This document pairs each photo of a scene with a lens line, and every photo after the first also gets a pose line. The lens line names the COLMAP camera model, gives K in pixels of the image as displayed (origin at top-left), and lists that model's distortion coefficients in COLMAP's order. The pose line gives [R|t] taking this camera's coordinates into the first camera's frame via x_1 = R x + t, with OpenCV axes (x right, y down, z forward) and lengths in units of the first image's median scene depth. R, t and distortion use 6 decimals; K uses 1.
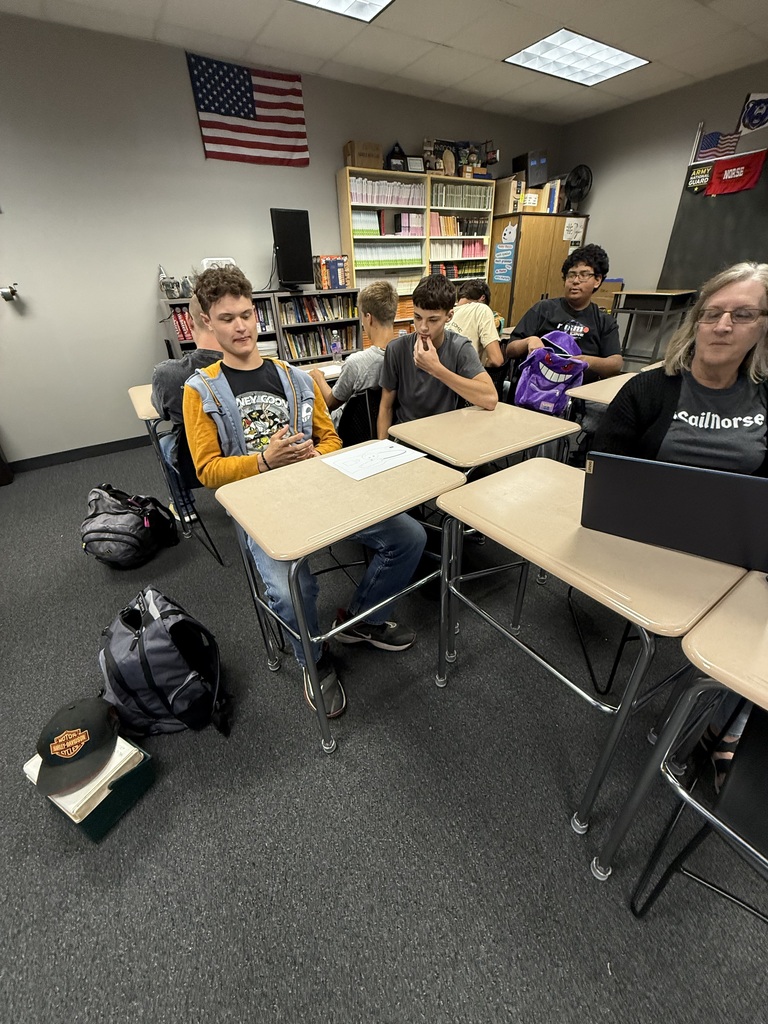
lens RADIAL K [[409.8, 0, 388.5], [0, 409.8, 505.8], [0, 0, 1]] dist [-0.002541, -0.000262]
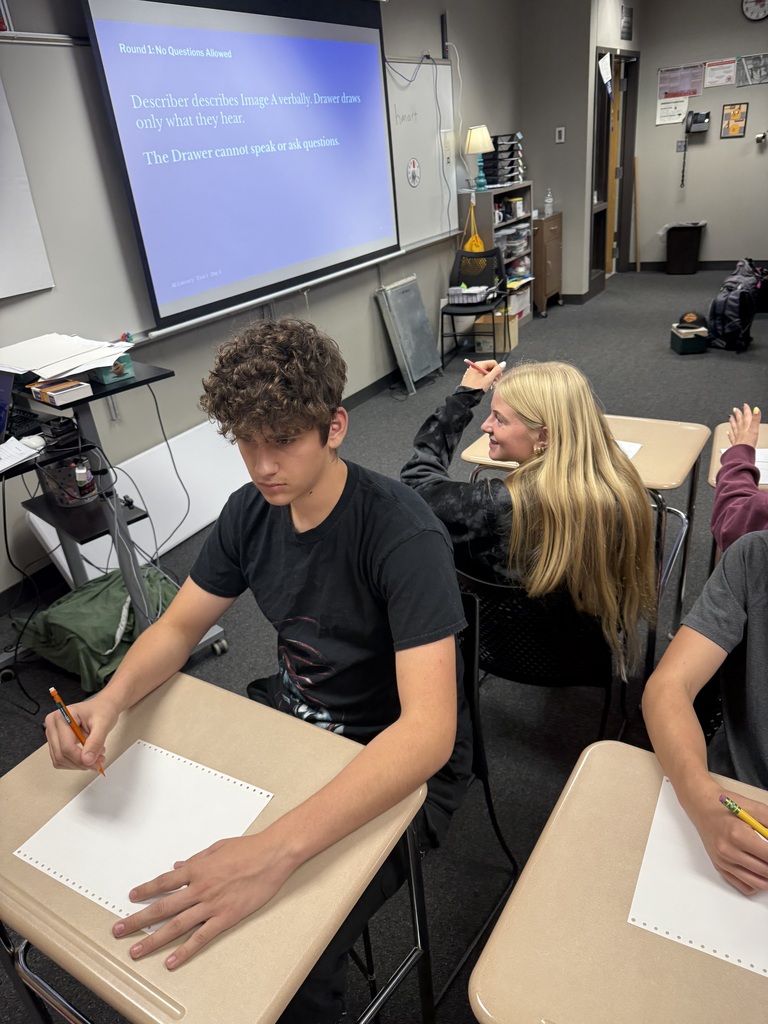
lens RADIAL K [[722.6, 0, 382.4], [0, 722.6, 511.3], [0, 0, 1]] dist [-0.010323, -0.001908]
pose [[0.411081, 0.412398, -0.812982, 2.613058], [-0.387111, 0.886388, 0.253894, 1.195668], [0.825323, 0.210344, 0.524021, -2.734480]]
